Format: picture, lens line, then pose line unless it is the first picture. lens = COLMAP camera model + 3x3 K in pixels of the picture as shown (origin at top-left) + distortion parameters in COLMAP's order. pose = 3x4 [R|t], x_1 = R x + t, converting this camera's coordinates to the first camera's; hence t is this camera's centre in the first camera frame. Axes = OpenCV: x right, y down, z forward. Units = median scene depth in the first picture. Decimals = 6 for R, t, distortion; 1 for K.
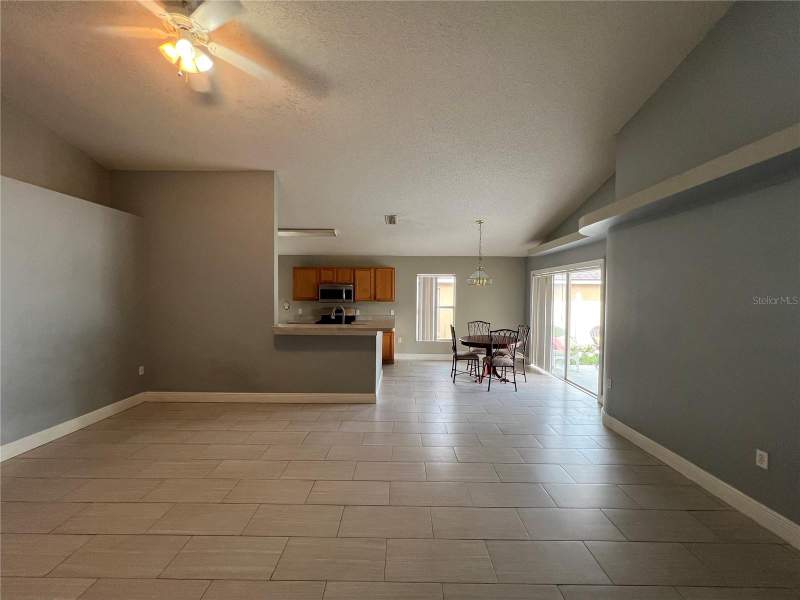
lens RADIAL K [[321.0, 0, 400.0], [0, 321.0, 300.0], [0, 0, 1]] dist [-0.001742, -0.000257]
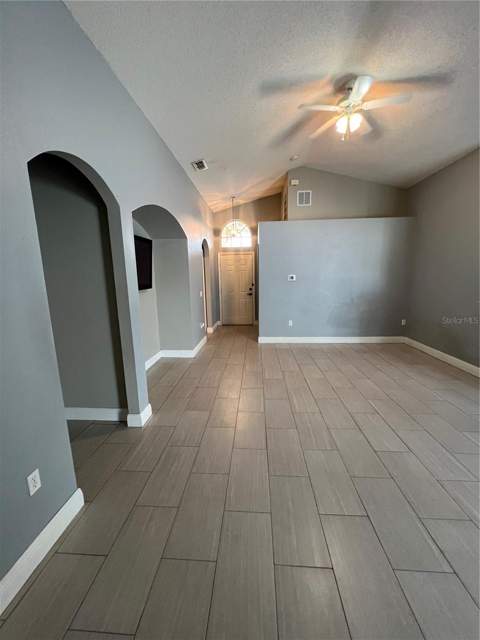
lens RADIAL K [[256.8, 0, 240.0], [0, 256.8, 320.0], [0, 0, 1]] dist [-0.001742, -0.000257]
pose [[-0.053693, 0.173067, -0.983445, 0.464537], [-0.005068, 0.984806, 0.173583, 0.000527], [0.998545, 0.014304, -0.052000, 0.299843]]
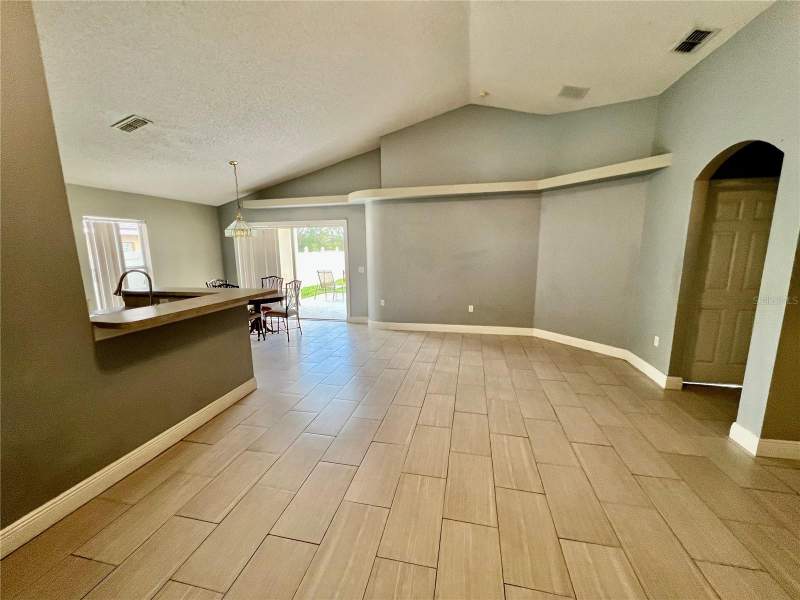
lens RADIAL K [[321.0, 0, 400.0], [0, 321.0, 300.0], [0, 0, 1]] dist [-0.001742, -0.000257]
pose [[0.204953, -0.167599, 0.964316, -0.761018], [0.031650, 0.985850, 0.164615, -0.010415], [-0.978260, -0.003218, 0.207357, 0.520913]]
